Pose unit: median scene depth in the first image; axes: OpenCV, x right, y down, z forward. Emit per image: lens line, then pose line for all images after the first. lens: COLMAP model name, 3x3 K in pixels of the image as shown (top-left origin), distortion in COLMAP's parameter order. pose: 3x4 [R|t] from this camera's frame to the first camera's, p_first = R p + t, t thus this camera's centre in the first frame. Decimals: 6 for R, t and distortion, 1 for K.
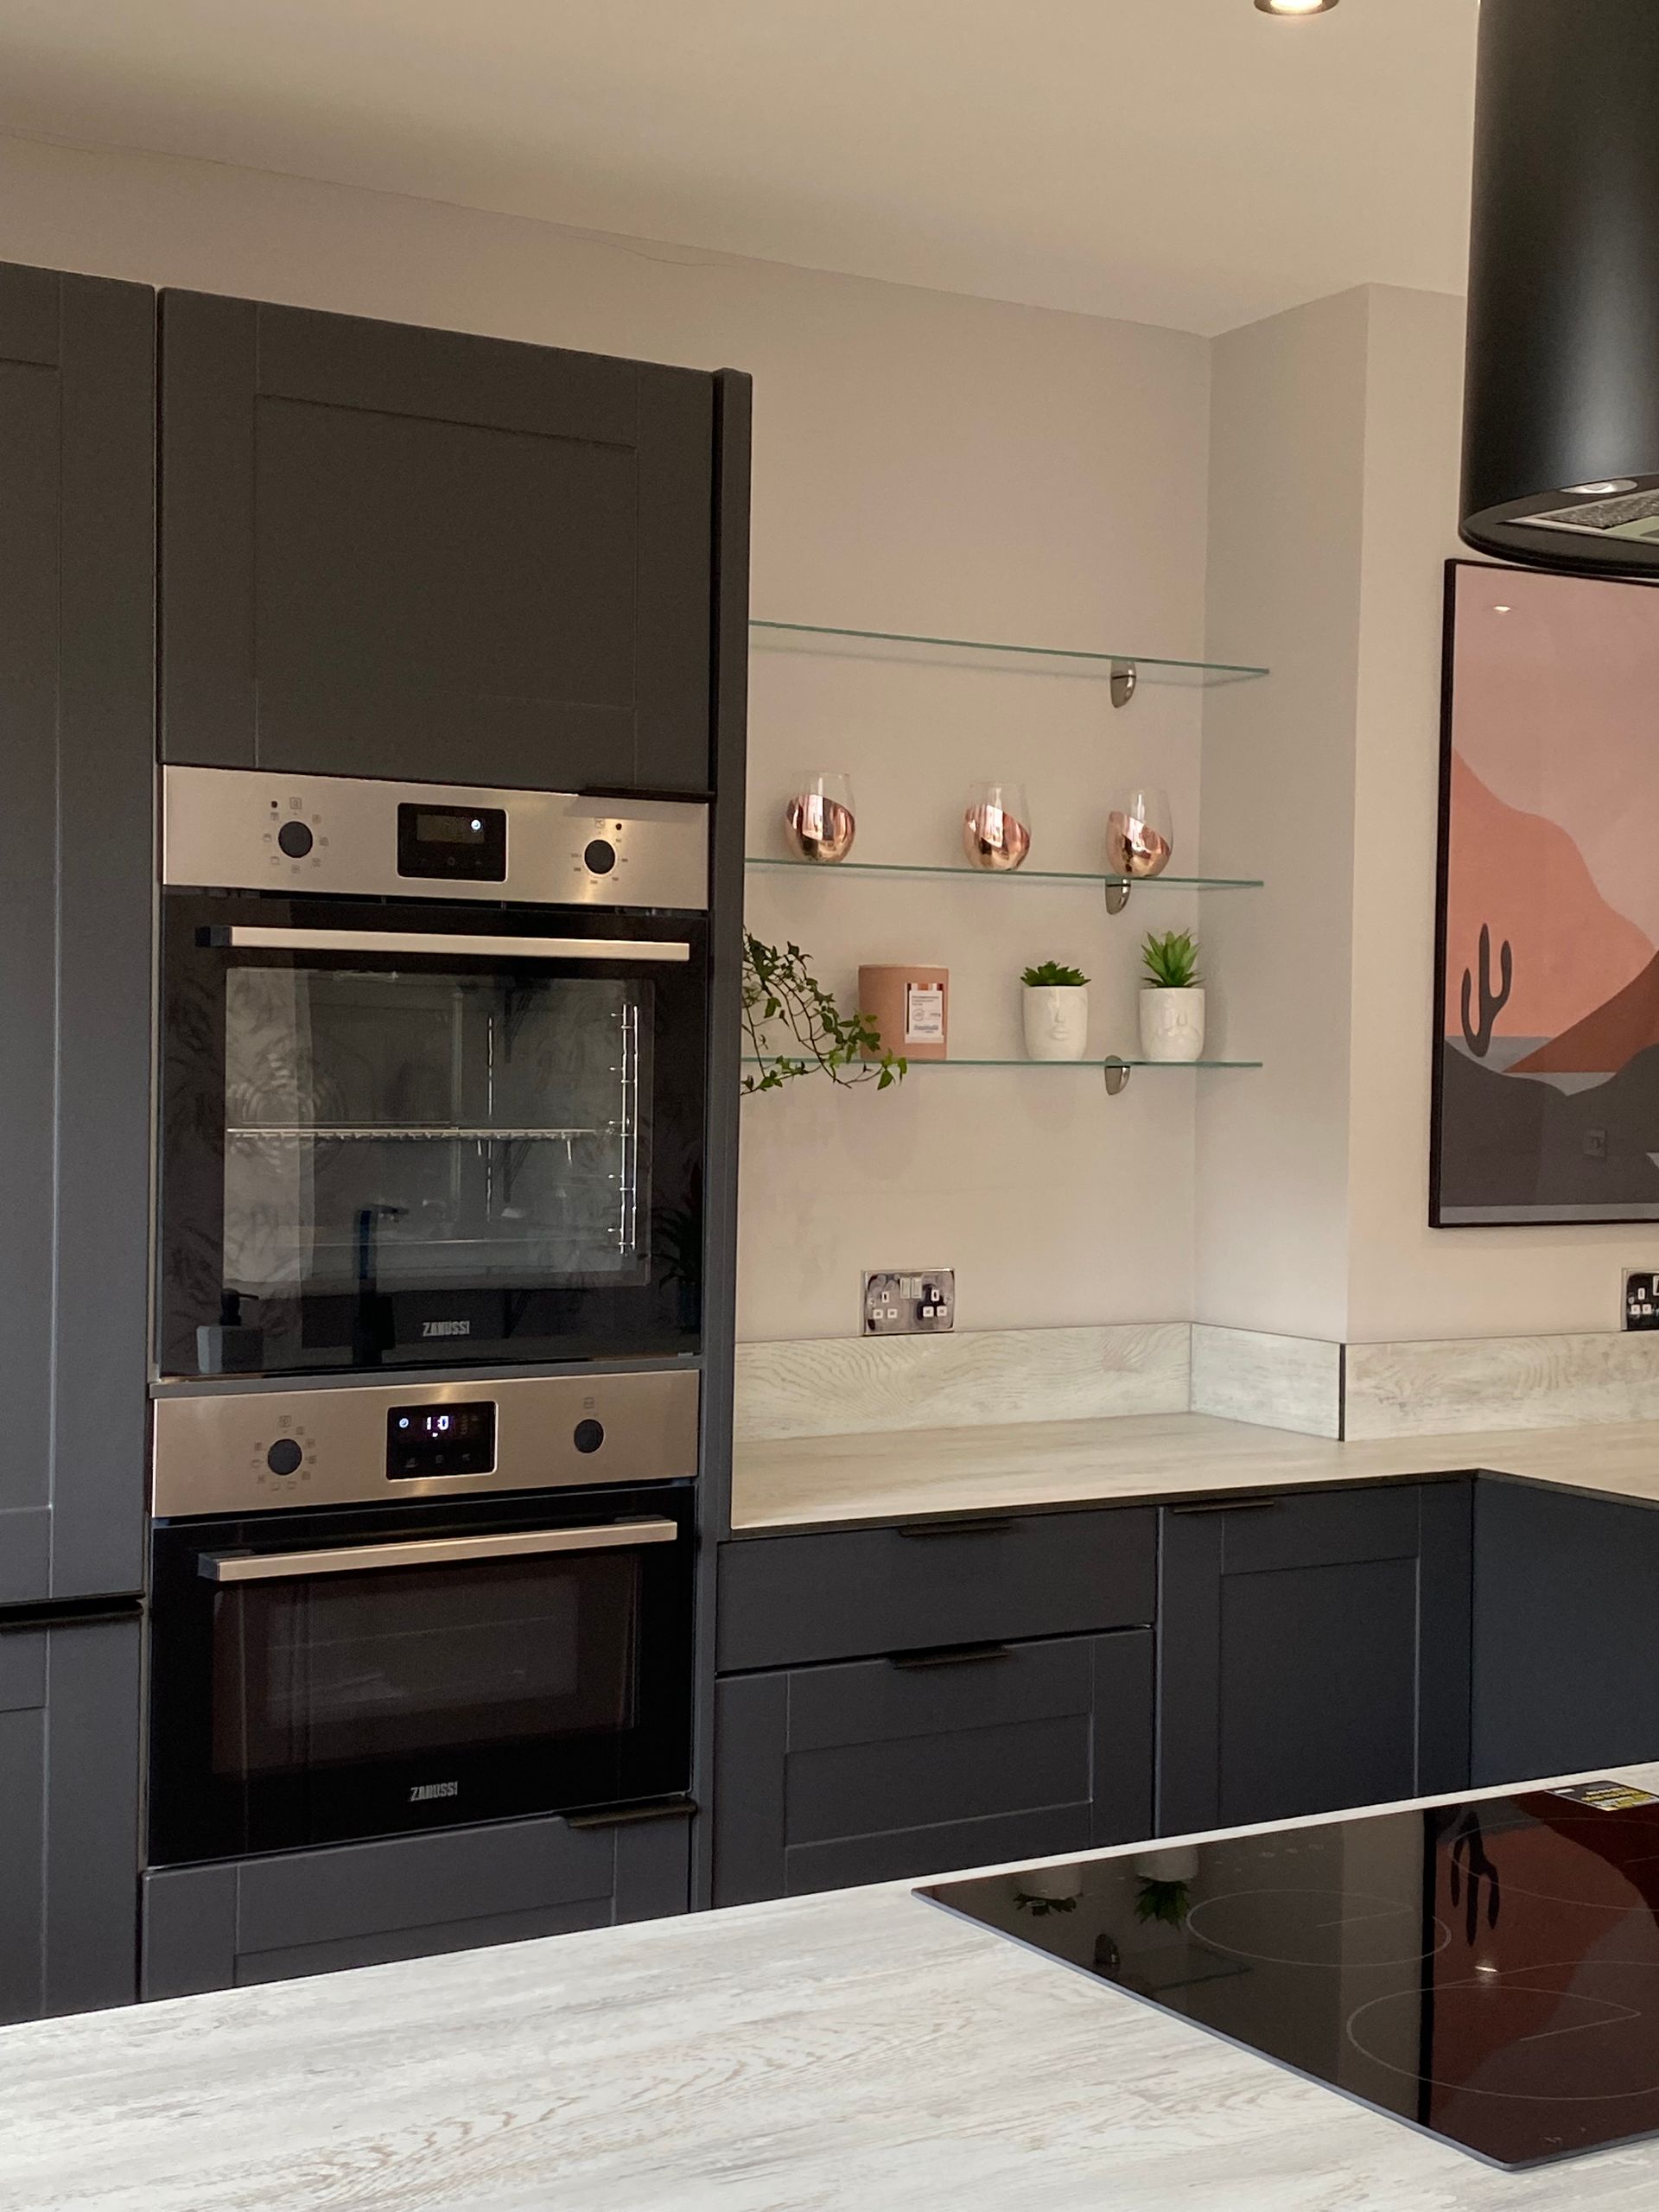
lens RADIAL K [[2963.5, 0, 842.2], [0, 2963.5, 1127.5], [0, 0, 1]] dist [0.108814, 0.000000]
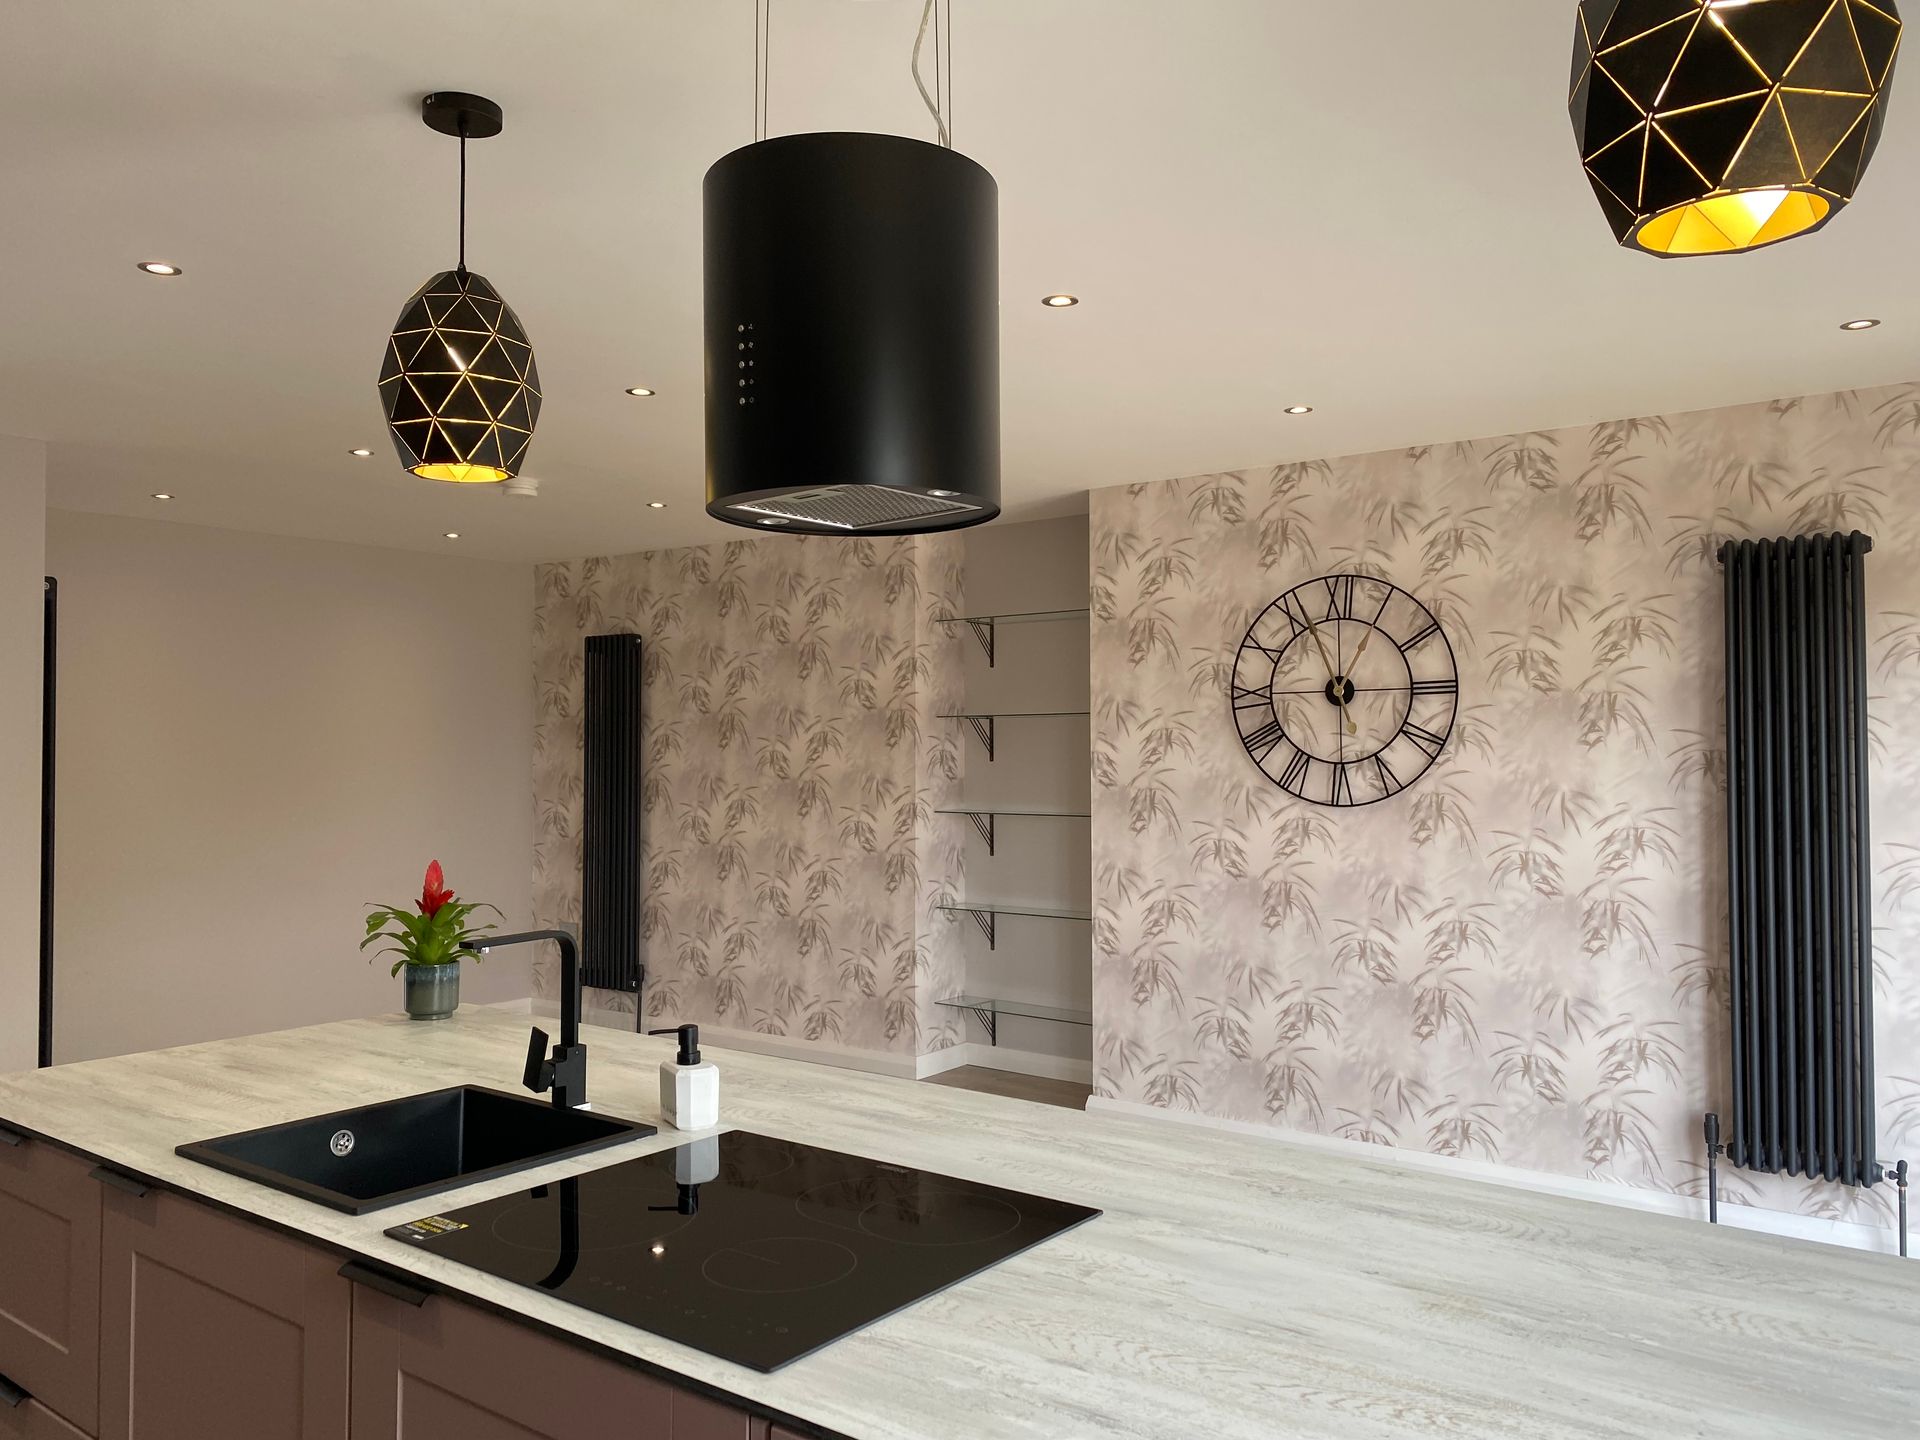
lens RADIAL K [[1462.3, 0, 953.9], [0, 1462.3, 717.6], [0, 0, 1]] dist [0.035278, -0.038055]
pose [[-0.353554, 0.009534, 0.935366, -0.287242], [0.027288, 0.999628, 0.000126, -0.017058], [-0.935016, 0.025569, -0.353683, 0.522300]]
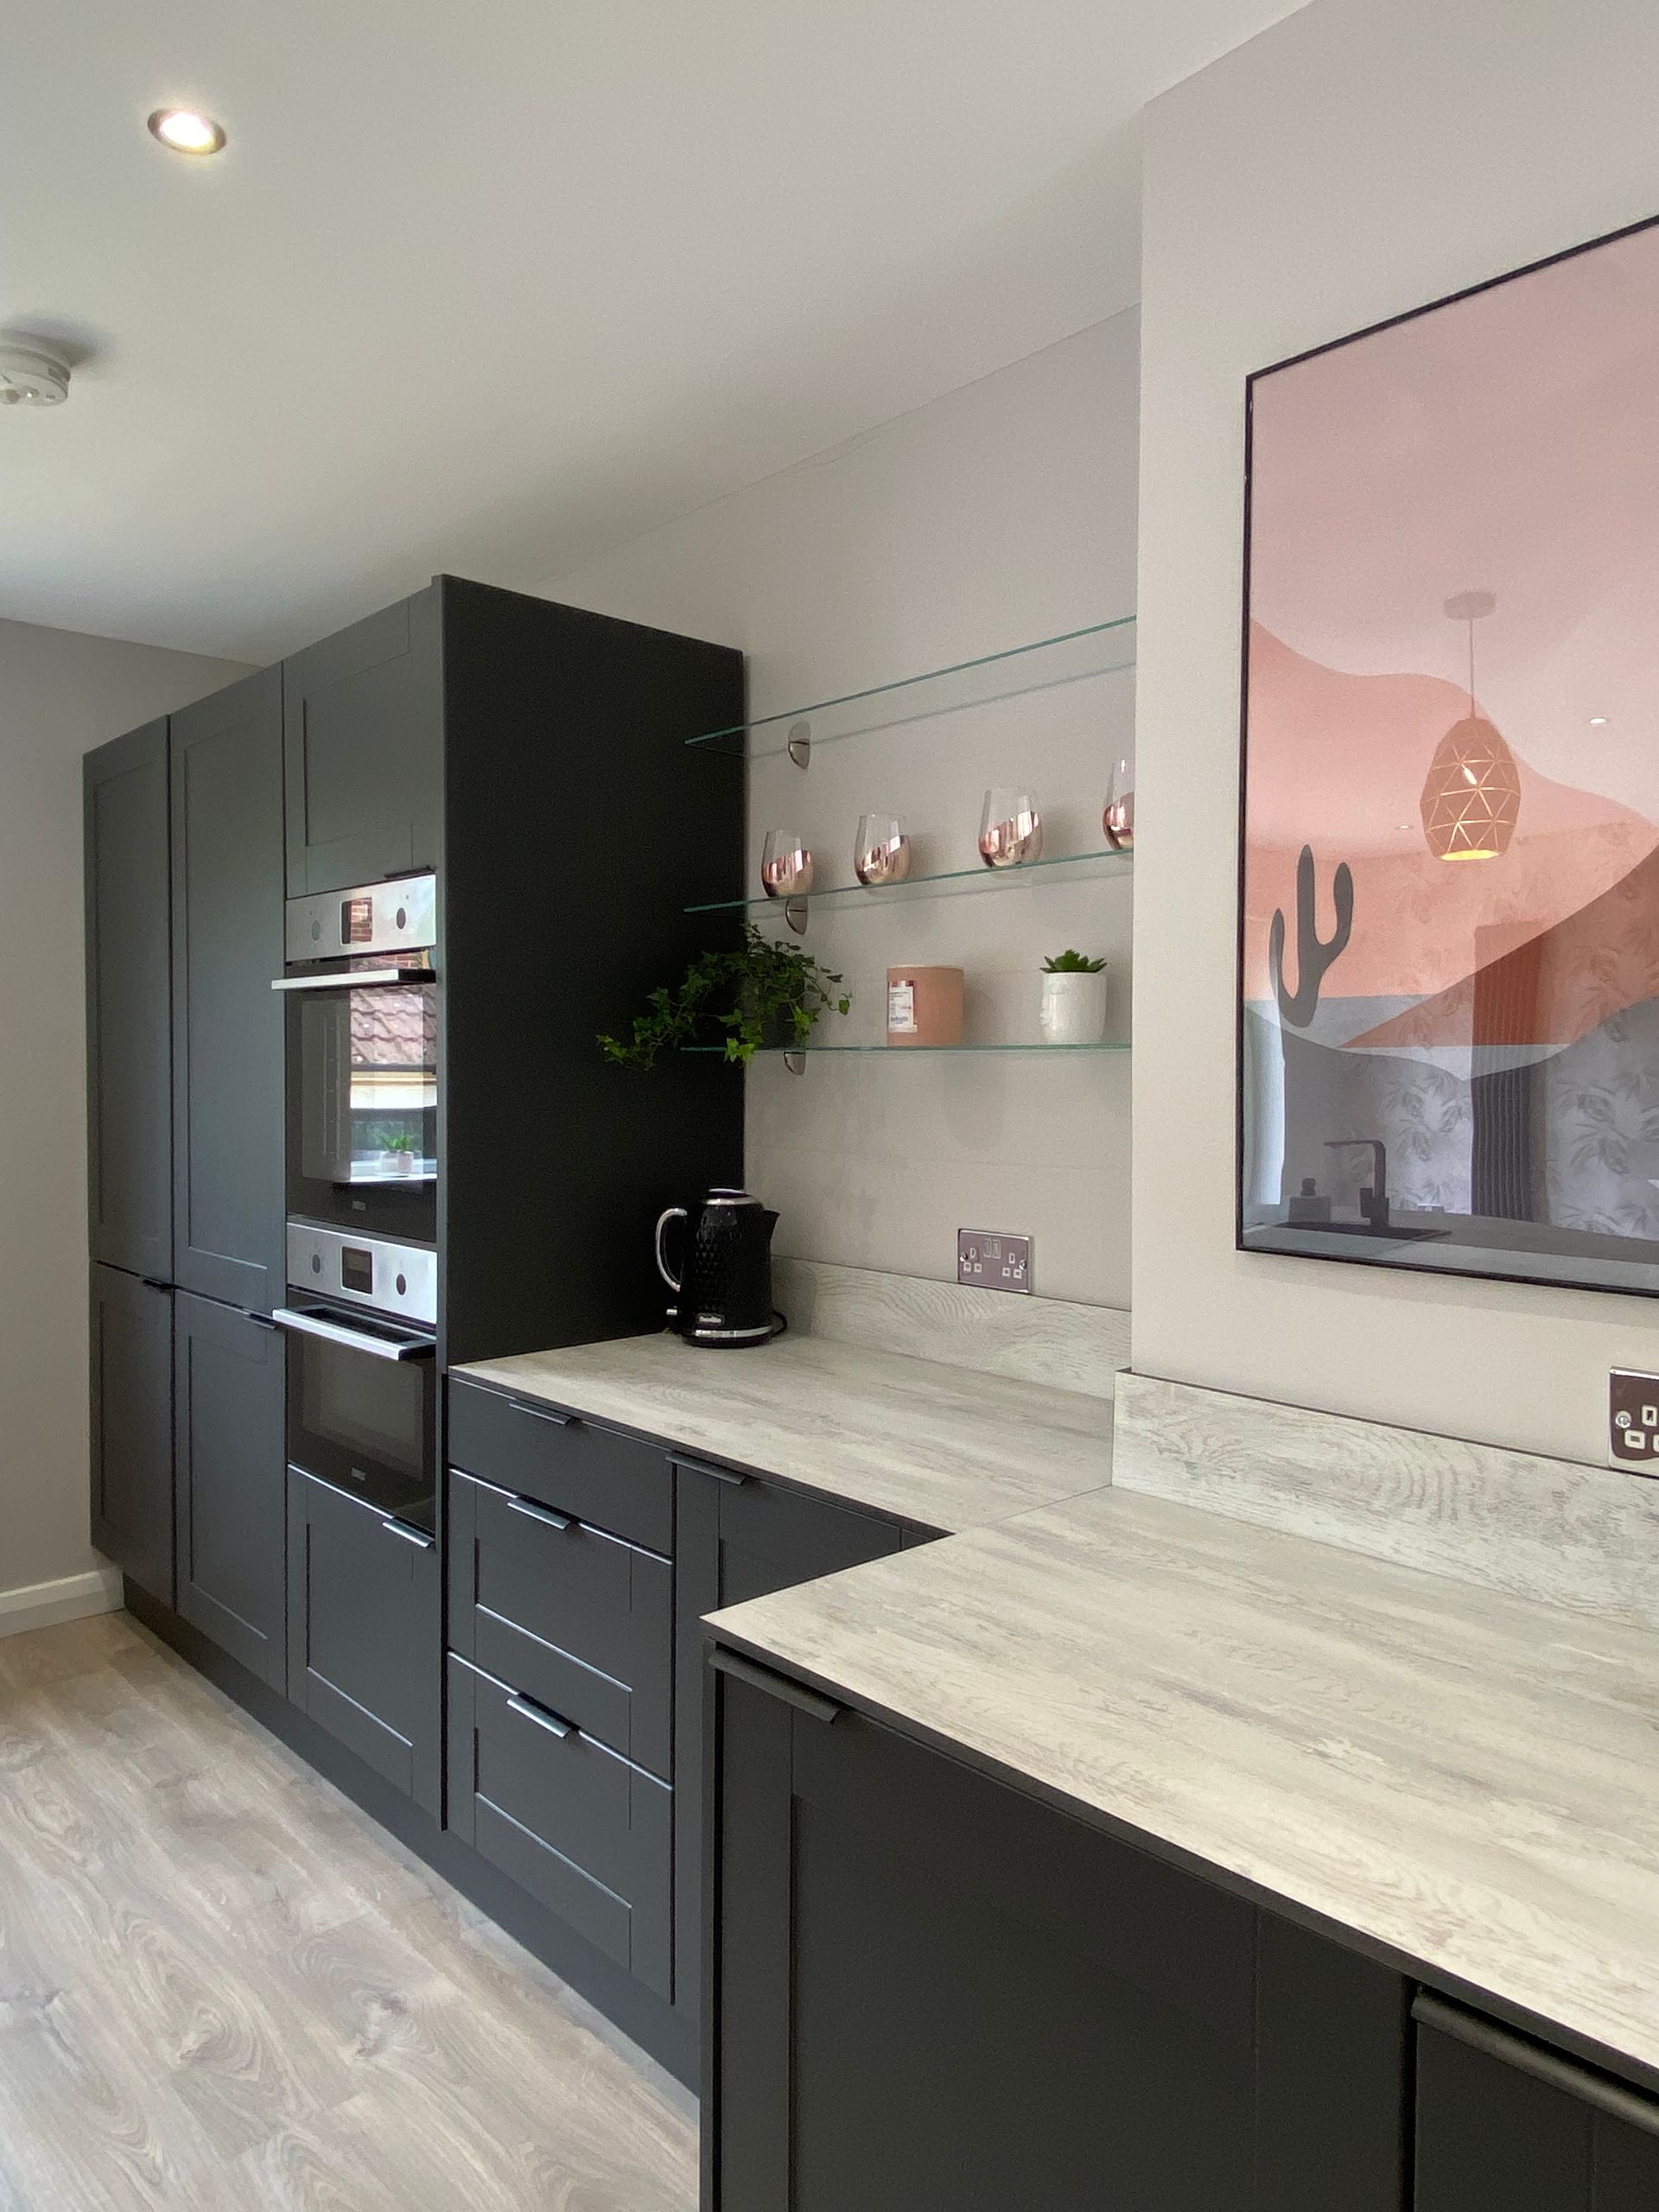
lens RADIAL K [[1431.1, 0, 828.9], [0, 1431.1, 1096.4], [0, 0, 1]] dist [0.067451, -0.078636]
pose [[0.191251, 0.009294, -0.981497, 0.548551], [-0.028082, 0.999598, 0.003993, -0.004605], [0.981139, 0.026798, 0.191435, 0.827551]]
